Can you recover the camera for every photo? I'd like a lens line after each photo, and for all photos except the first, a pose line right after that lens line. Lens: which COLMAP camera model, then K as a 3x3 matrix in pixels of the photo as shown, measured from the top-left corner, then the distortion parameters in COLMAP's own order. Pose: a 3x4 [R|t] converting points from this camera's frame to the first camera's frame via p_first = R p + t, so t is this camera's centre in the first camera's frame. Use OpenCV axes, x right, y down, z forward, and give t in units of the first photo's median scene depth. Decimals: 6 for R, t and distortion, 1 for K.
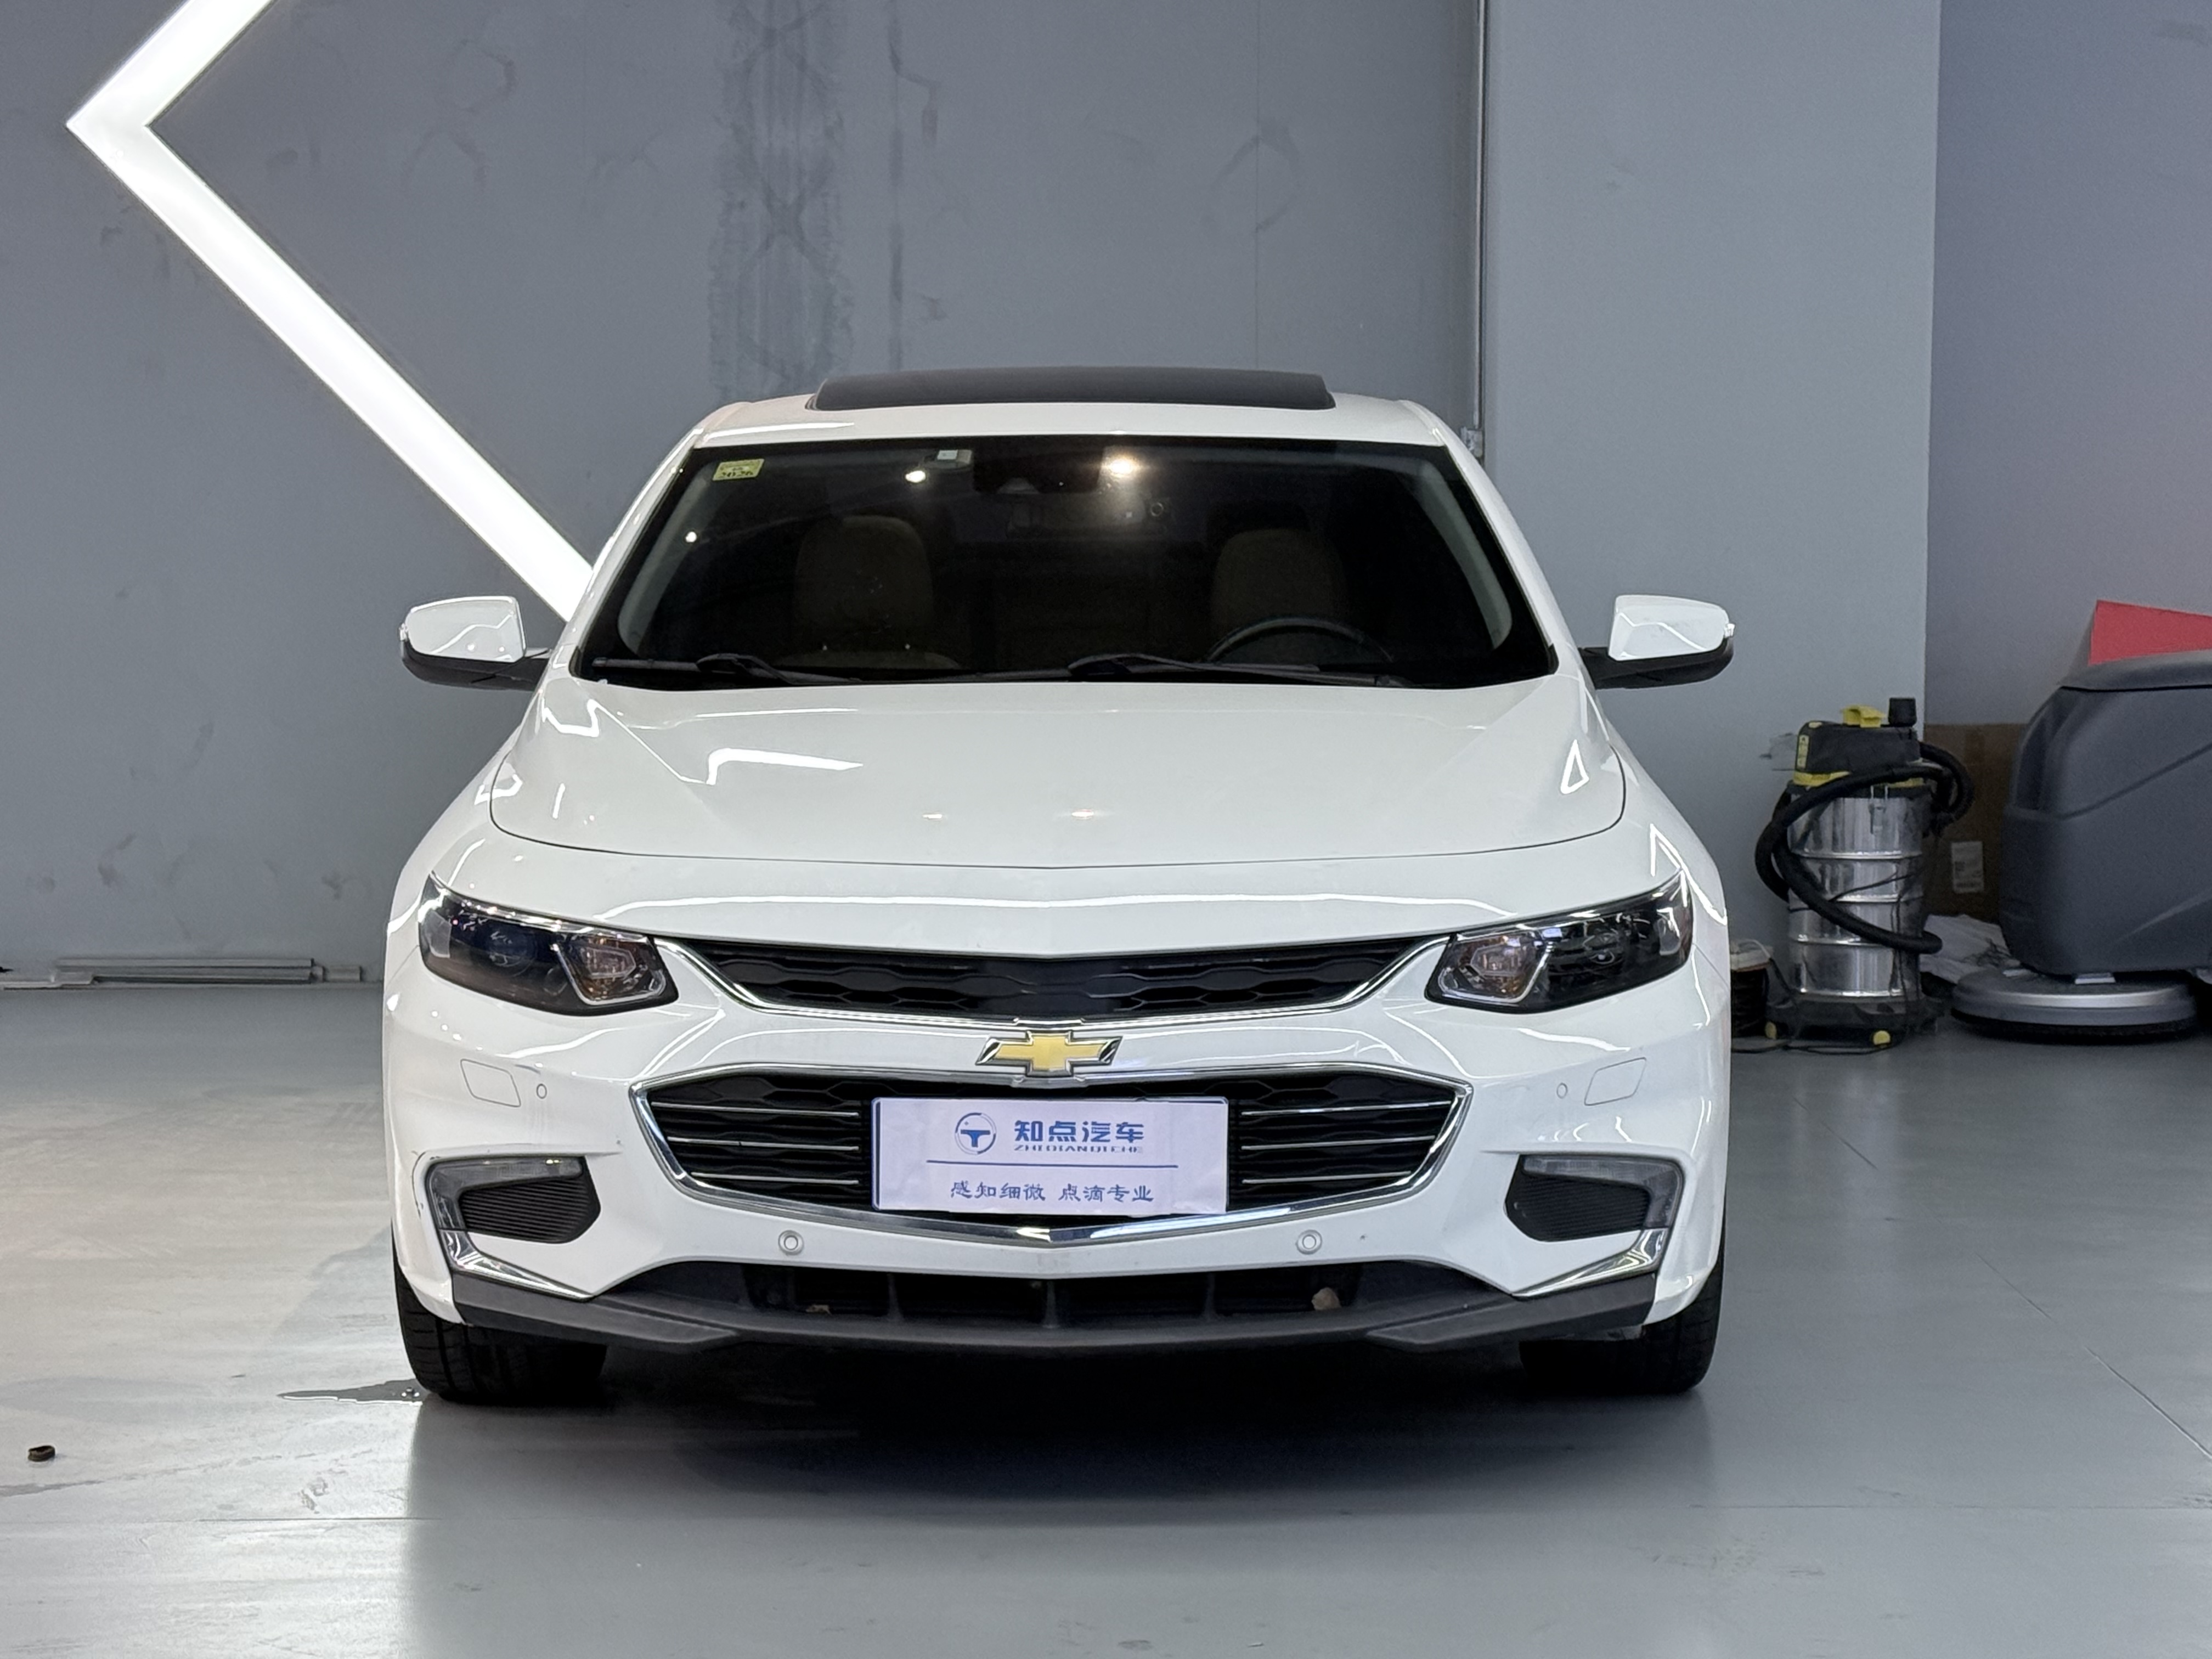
lens RADIAL K [[4615.9, 0, 1106.4], [0, 4615.9, 832.2], [0, 0, 1]] dist [0.008140, 0.000000]
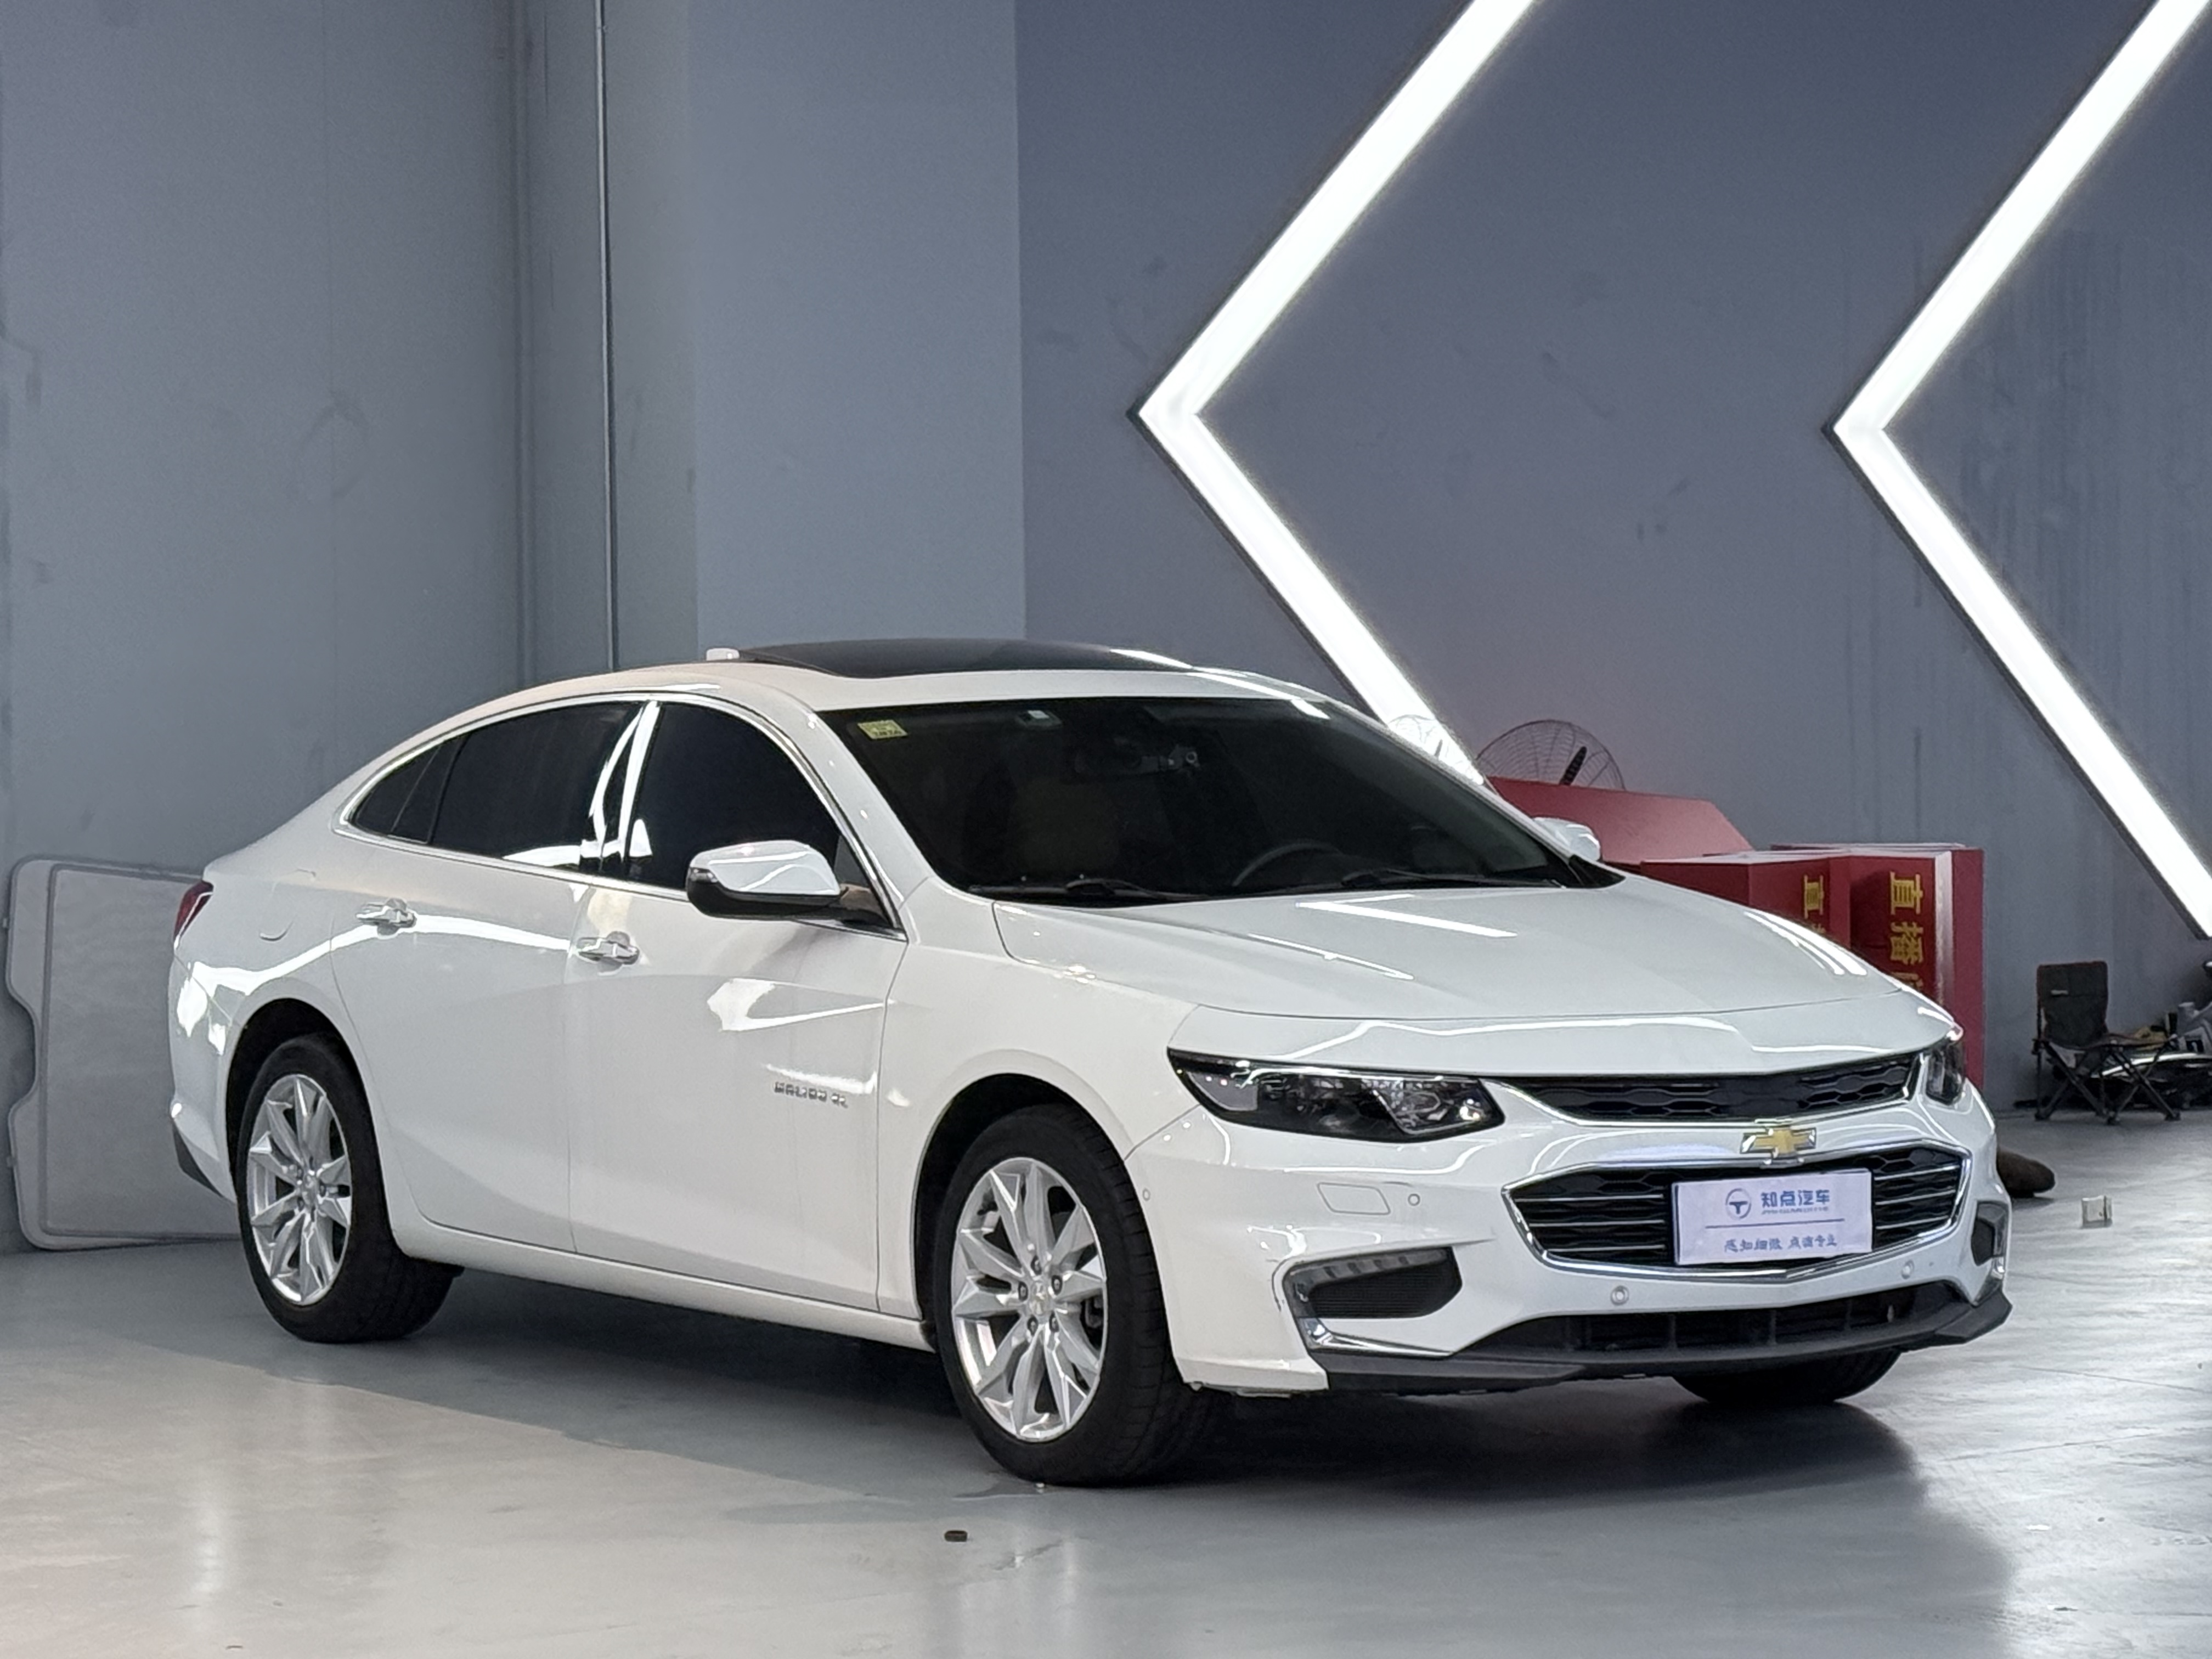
lens RADIAL K [[5623.9, 0, 1105.4], [0, 5623.9, 827.4], [0, 0, 1]] dist [0.143565, 0.000000]
pose [[0.829056, -0.024131, 0.558645, -1.111860], [0.057226, 0.997484, -0.041839, 0.012785], [-0.556230, 0.066656, 0.828351, -0.291698]]
